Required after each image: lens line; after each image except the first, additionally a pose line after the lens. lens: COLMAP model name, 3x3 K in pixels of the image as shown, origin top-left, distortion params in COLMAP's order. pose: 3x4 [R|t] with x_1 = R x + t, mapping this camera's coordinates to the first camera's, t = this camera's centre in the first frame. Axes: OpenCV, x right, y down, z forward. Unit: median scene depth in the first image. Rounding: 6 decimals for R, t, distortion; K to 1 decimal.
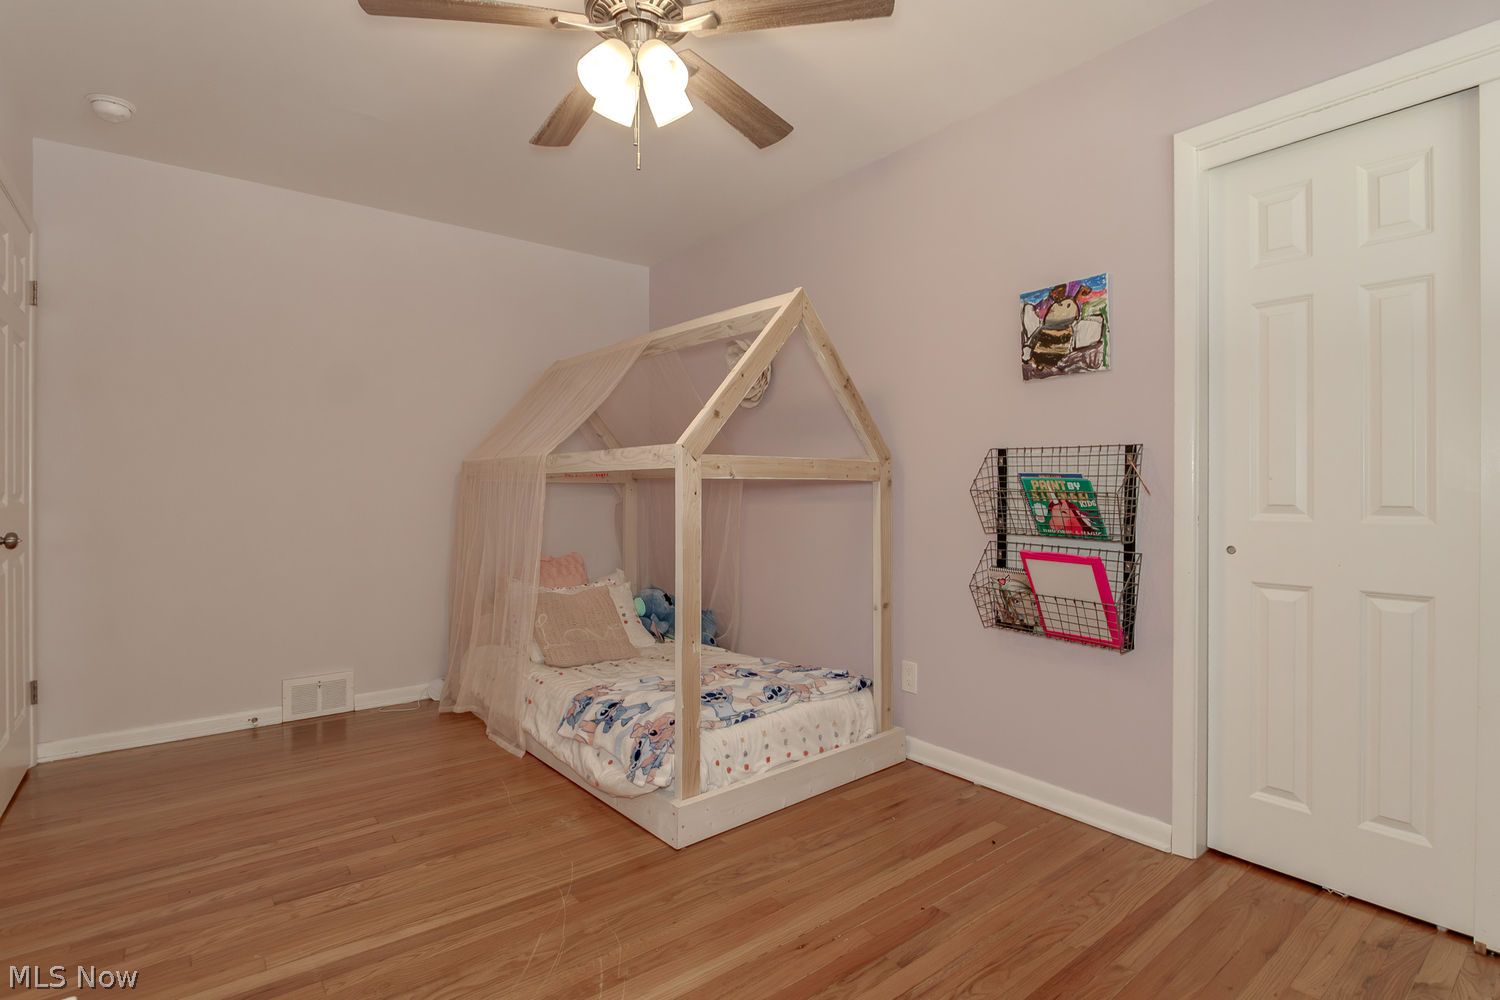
lens RADIAL K [[751.5, 0, 750.0], [0, 751.5, 500.0], [0, 0, 1]] dist [-0.023805, -0.000047]
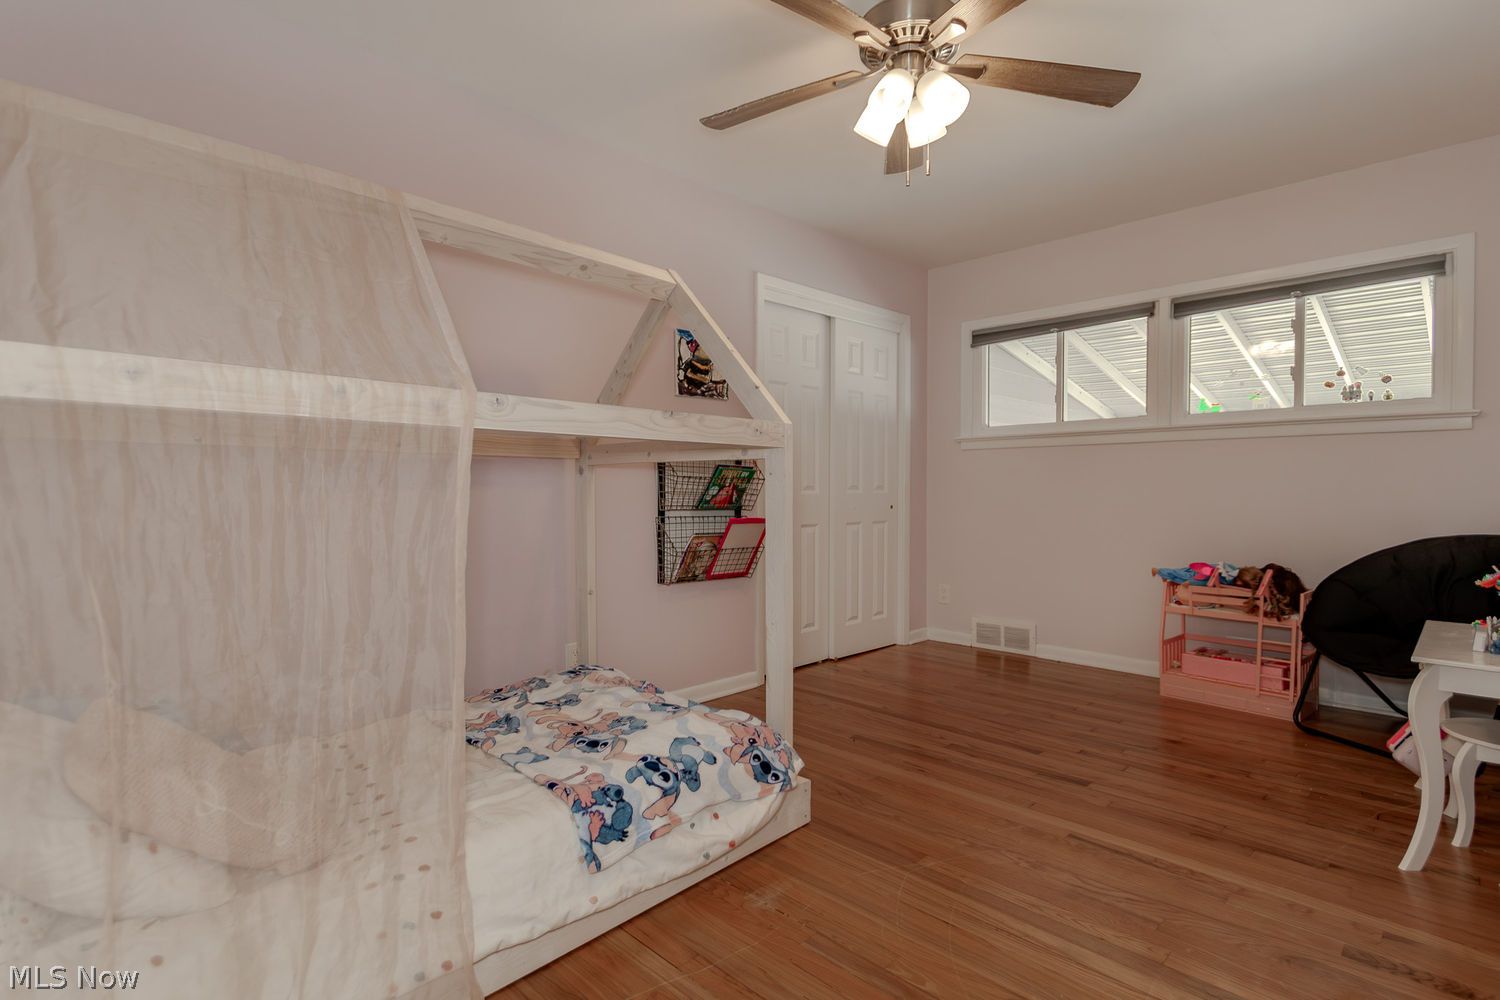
lens RADIAL K [[694.2, 0, 736.2], [0, 694.2, 513.0], [0, 0, 1]] dist [0.001933, 0.000136]
pose [[-0.095519, -0.035851, 0.994782, -0.915013], [0.013944, 0.999205, 0.037350, 0.006967], [-0.995330, 0.017439, -0.094943, 1.058458]]
